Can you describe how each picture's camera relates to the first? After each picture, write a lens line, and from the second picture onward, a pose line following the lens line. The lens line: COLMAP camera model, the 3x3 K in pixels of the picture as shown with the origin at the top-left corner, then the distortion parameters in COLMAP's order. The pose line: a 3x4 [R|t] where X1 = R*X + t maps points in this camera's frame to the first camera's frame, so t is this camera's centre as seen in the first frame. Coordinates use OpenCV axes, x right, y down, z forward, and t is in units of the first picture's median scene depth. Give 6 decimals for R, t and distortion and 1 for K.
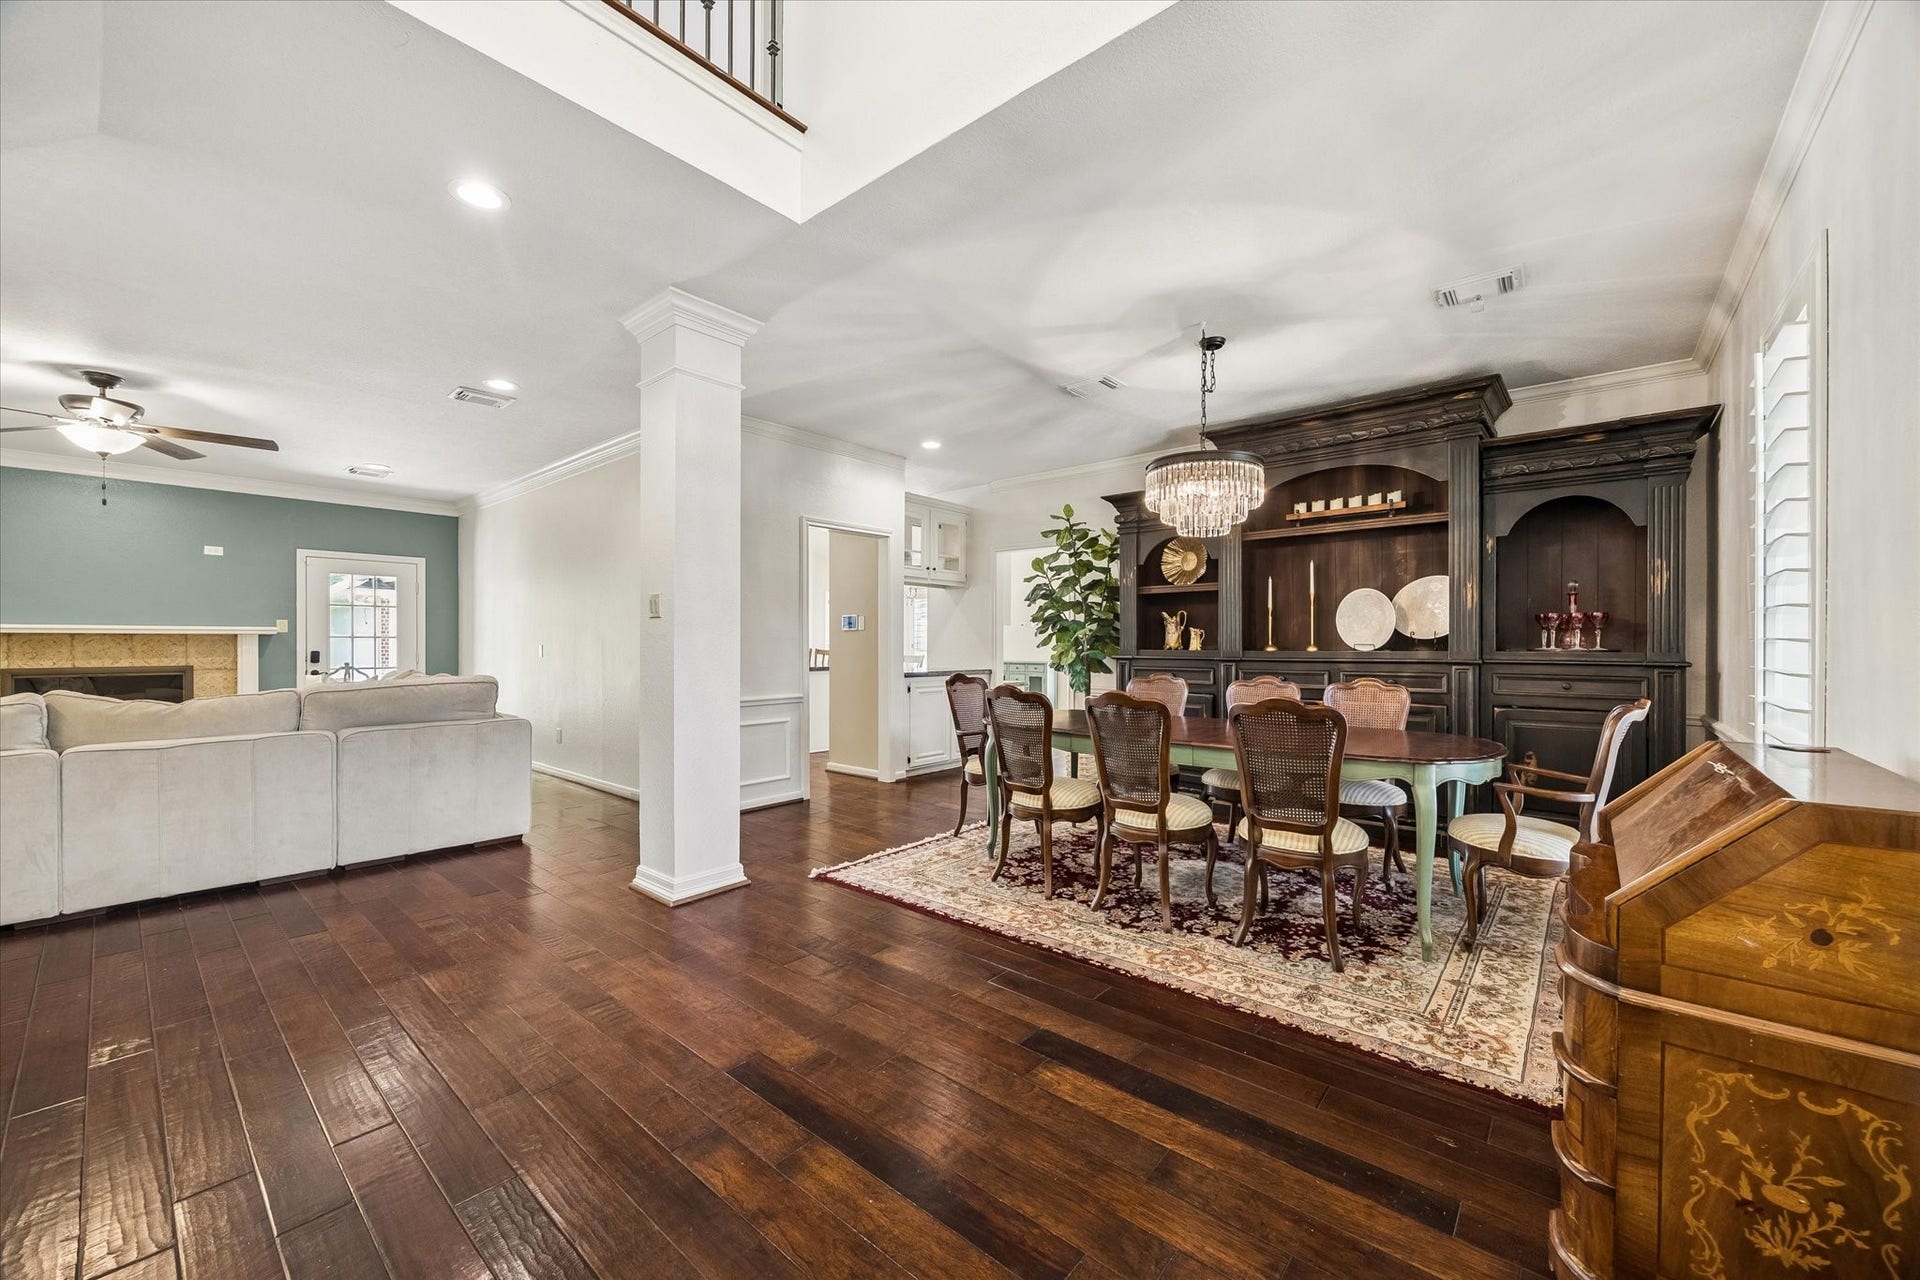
lens RADIAL K [[730.9, 0, 960.4], [0, 730.9, 644.5], [0, 0, 1]] dist [-0.003534, -0.000275]
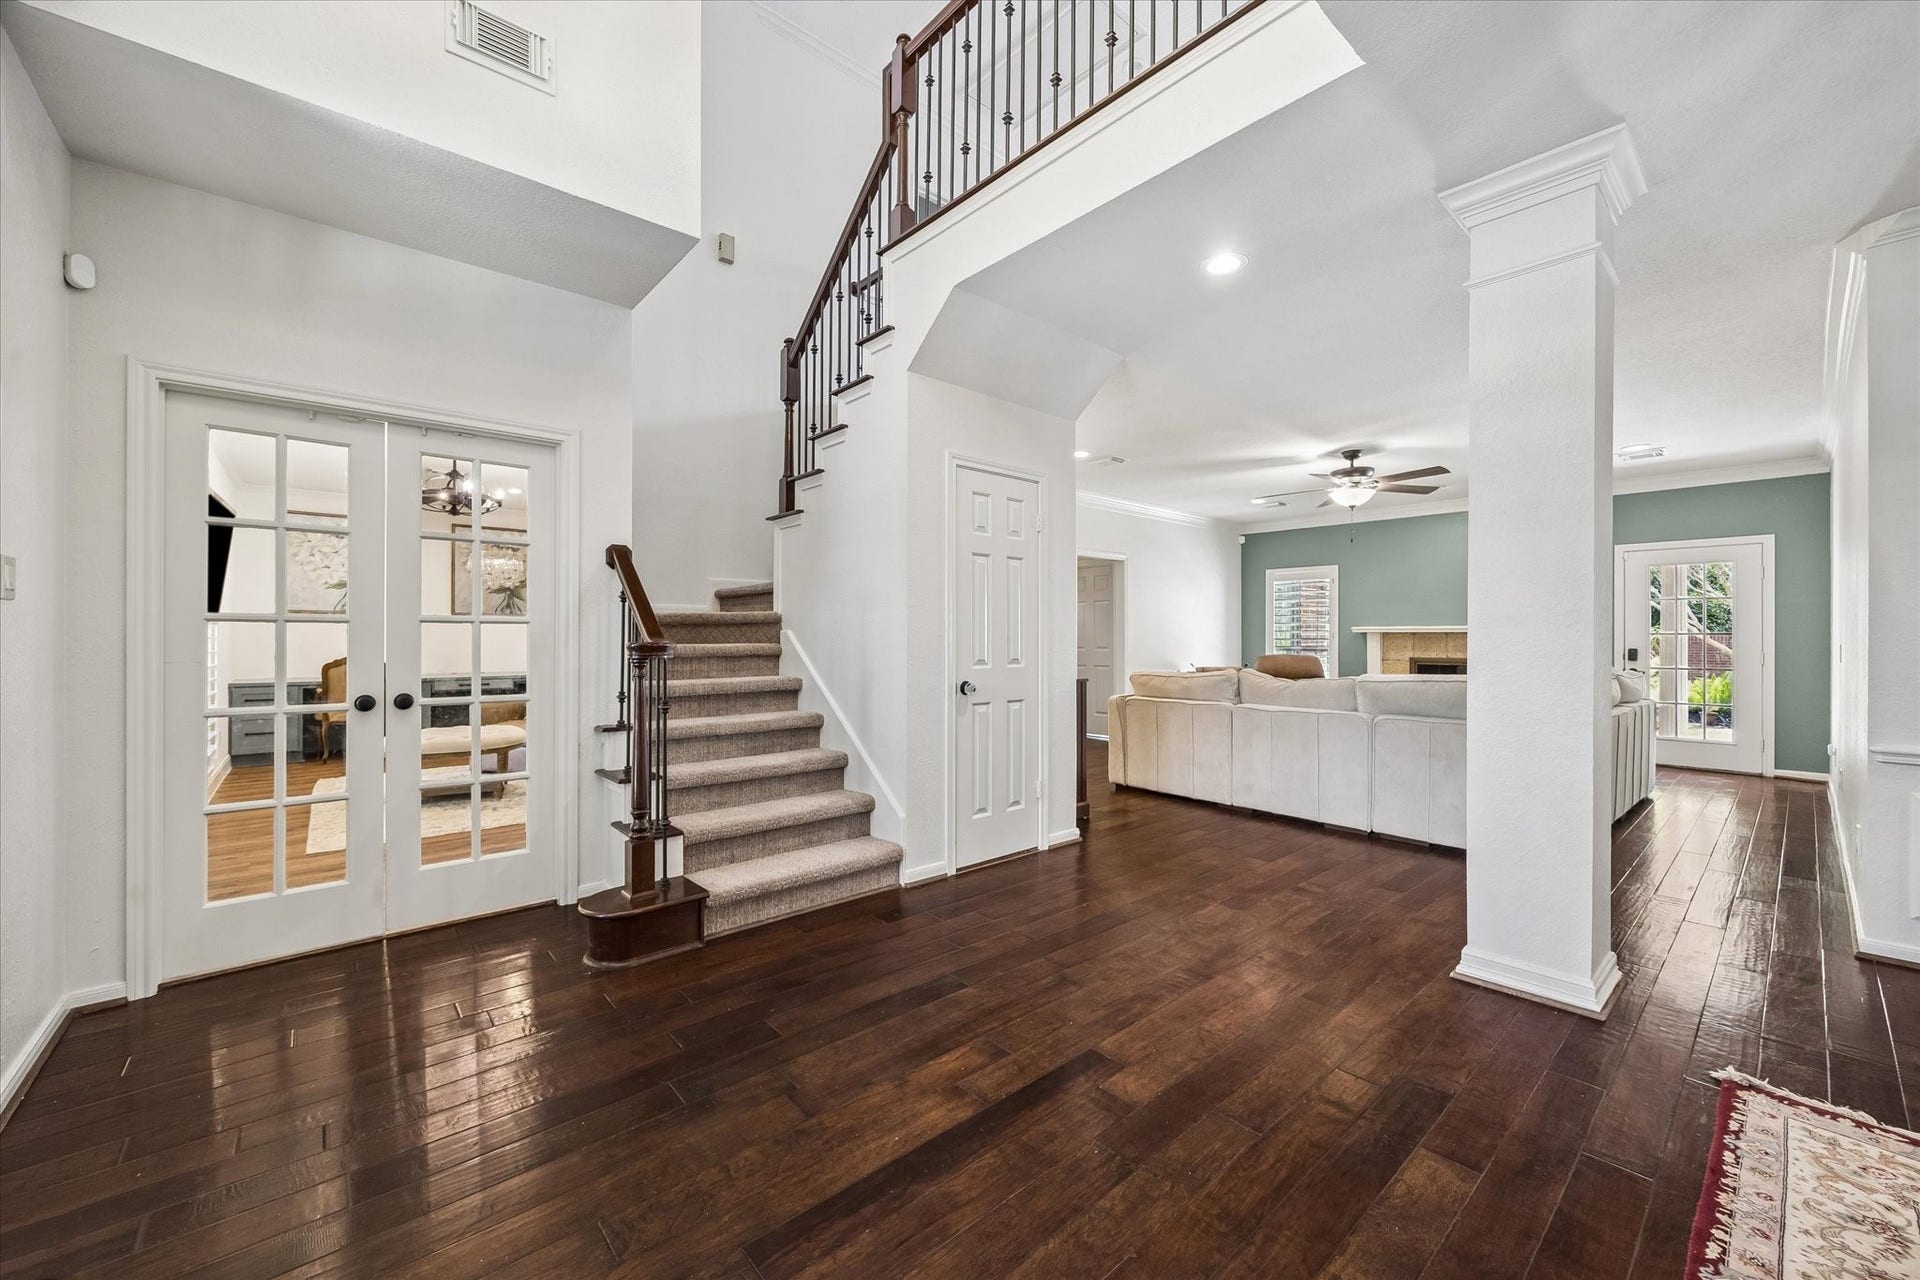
lens RADIAL K [[730.9, 0, 958.0], [0, 730.9, 636.3], [0, 0, 1]] dist [-0.003534, -0.000275]
pose [[-0.140563, -0.002048, -0.990070, 0.402691], [-0.005073, 0.999986, -0.001348, -0.002988], [0.990059, 0.004833, -0.140571, 0.514301]]
